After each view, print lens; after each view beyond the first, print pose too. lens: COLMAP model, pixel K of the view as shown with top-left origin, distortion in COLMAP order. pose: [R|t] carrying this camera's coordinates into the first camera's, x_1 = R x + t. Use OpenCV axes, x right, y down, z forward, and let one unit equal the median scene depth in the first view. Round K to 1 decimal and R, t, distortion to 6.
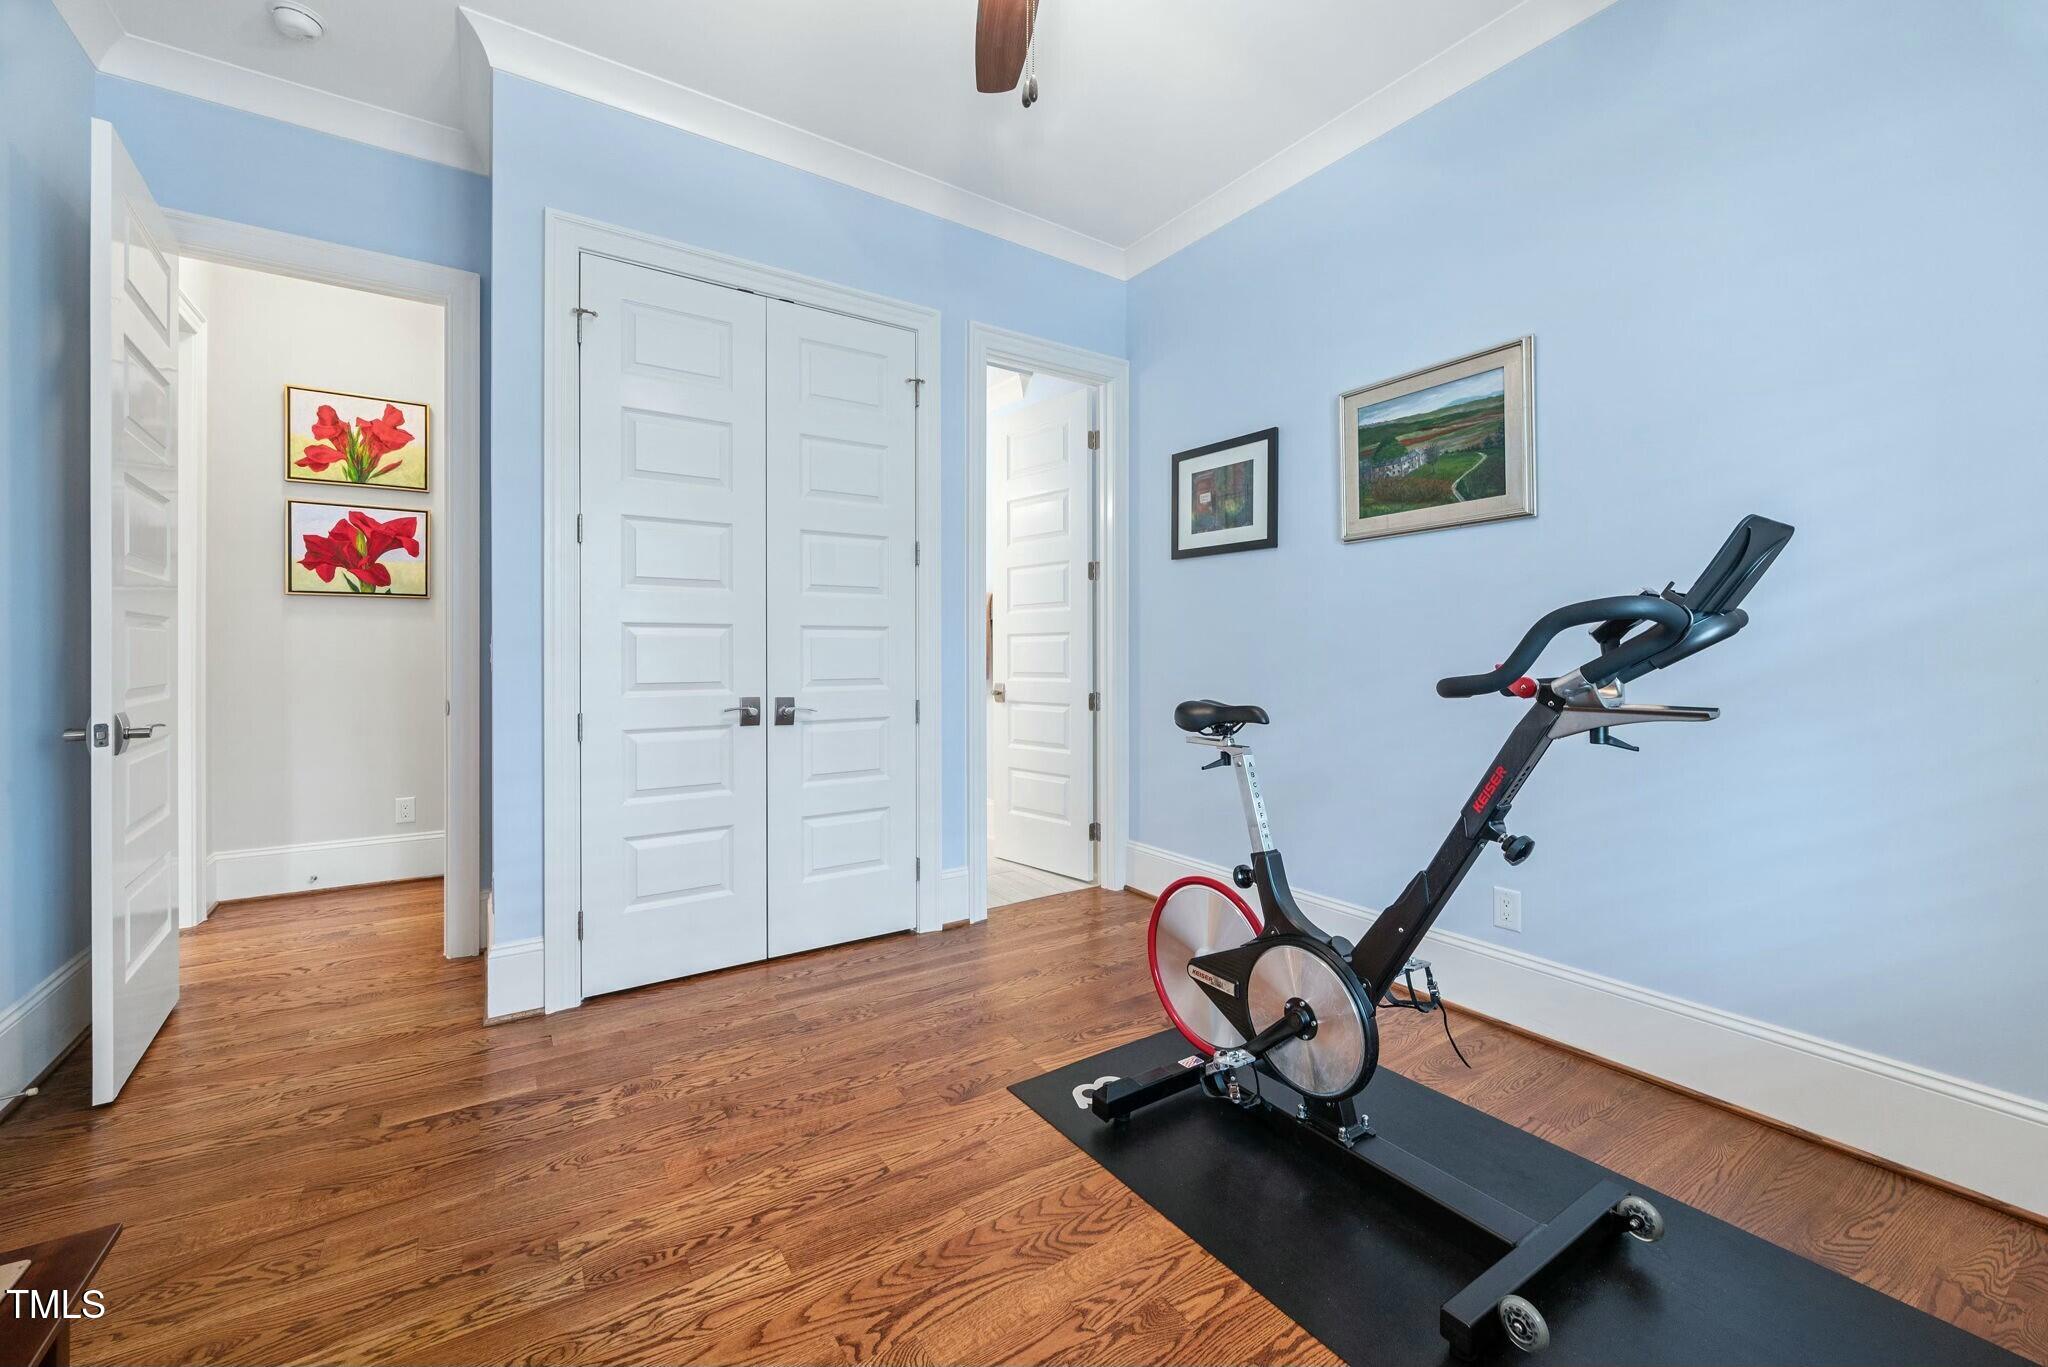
lens RADIAL K [[817.8, 0, 1026.0], [0, 817.8, 654.6], [0, 0, 1]] dist [0.000182, -0.001302]
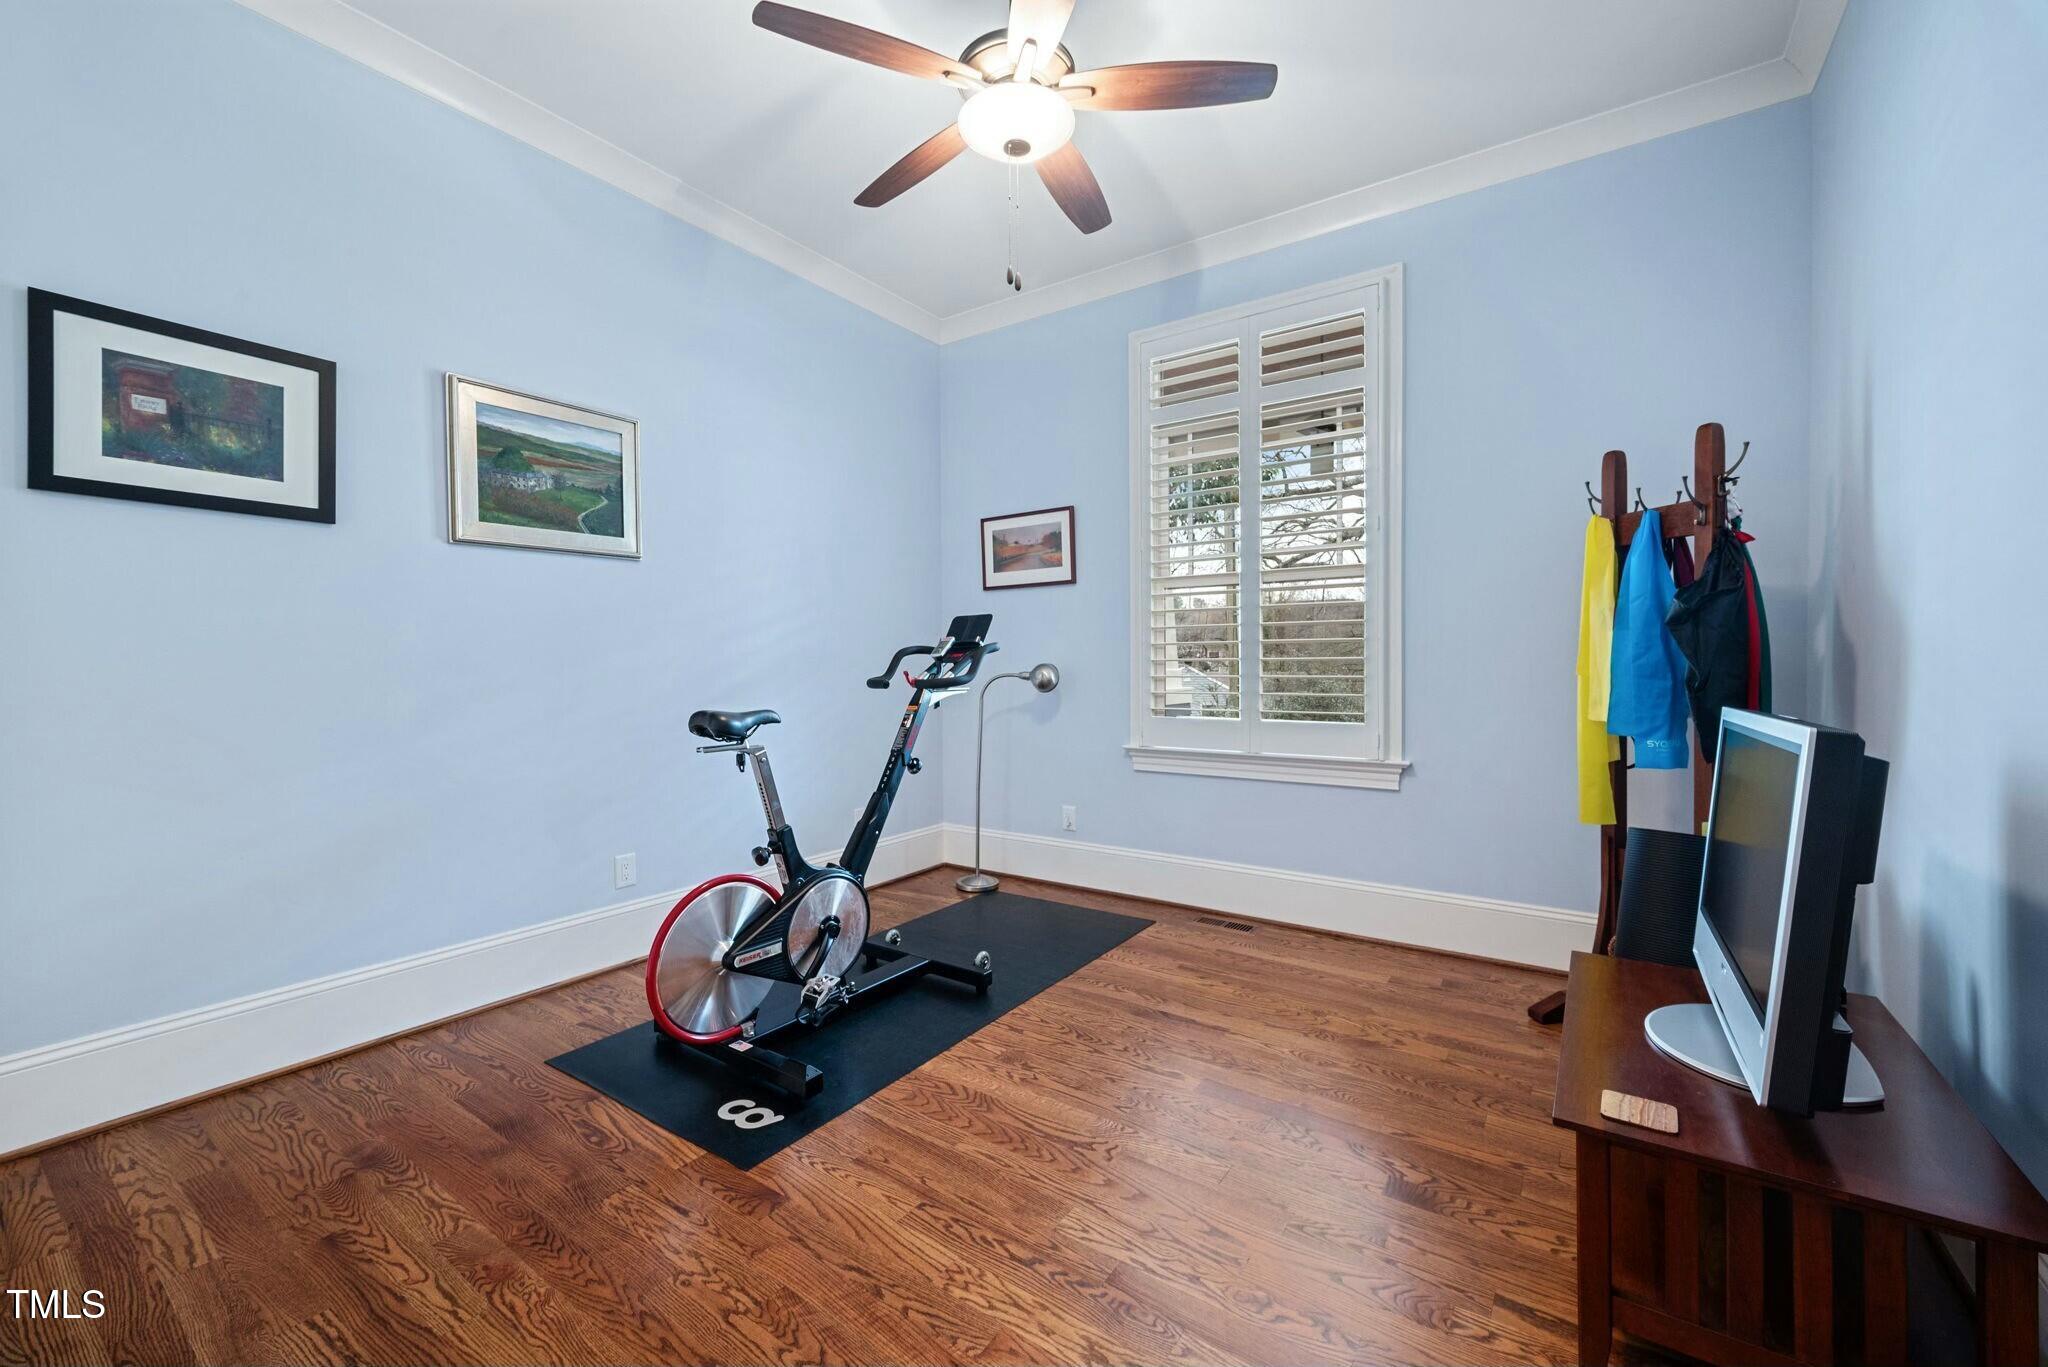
lens RADIAL K [[817.8, 0, 1022.1], [0, 817.8, 668.9], [0, 0, 1]] dist [0.000182, -0.001302]
pose [[-0.362848, -0.004590, 0.931837, -0.800136], [0.004006, 0.999971, 0.006486, -0.002248], [-0.931840, 0.006087, -0.362819, 0.895226]]
